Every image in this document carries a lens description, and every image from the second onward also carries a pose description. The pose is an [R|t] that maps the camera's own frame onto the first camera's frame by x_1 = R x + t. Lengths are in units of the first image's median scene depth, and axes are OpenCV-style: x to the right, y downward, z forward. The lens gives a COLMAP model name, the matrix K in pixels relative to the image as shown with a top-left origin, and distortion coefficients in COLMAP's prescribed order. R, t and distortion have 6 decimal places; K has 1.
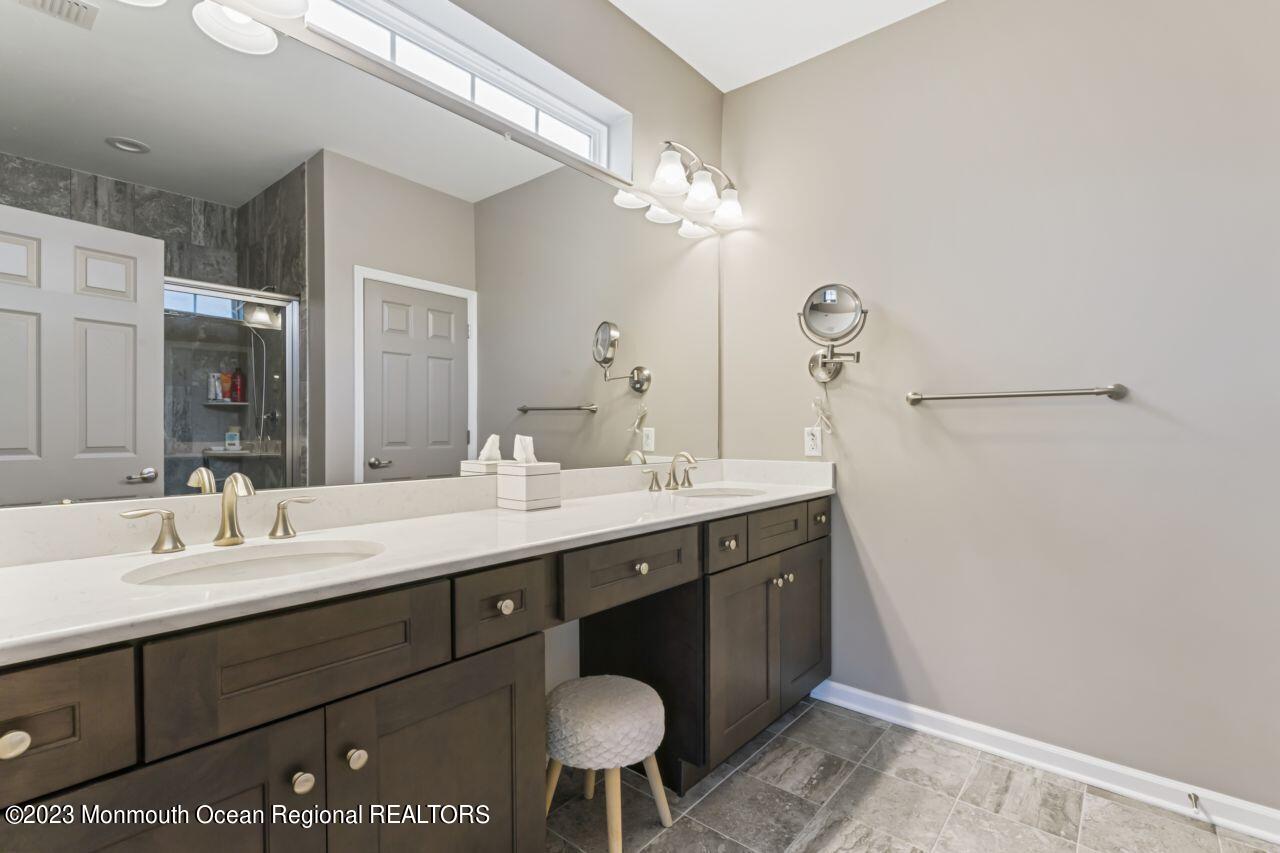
lens RADIAL K [[583.6, 0, 641.8], [0, 583.6, 429.7], [0, 0, 1]] dist [-0.000688, 0.000315]
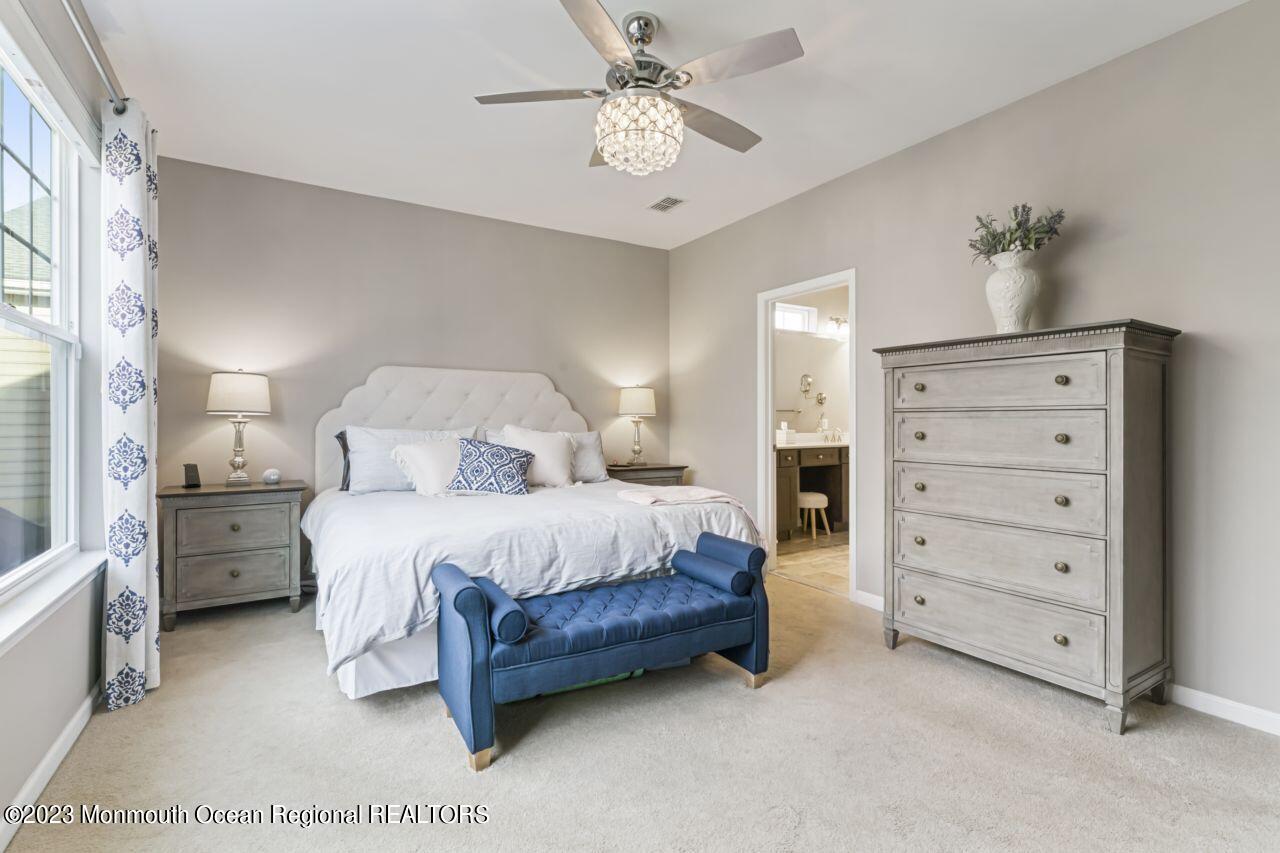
lens RADIAL K [[583.6, 0, 637.5], [0, 583.6, 423.0], [0, 0, 1]] dist [-0.000688, 0.000315]
pose [[0.950764, -0.000806, -0.309914, 0.031024], [0.001820, 0.999994, 0.002984, 0.004044], [0.309909, -0.003402, 0.950760, -2.073161]]
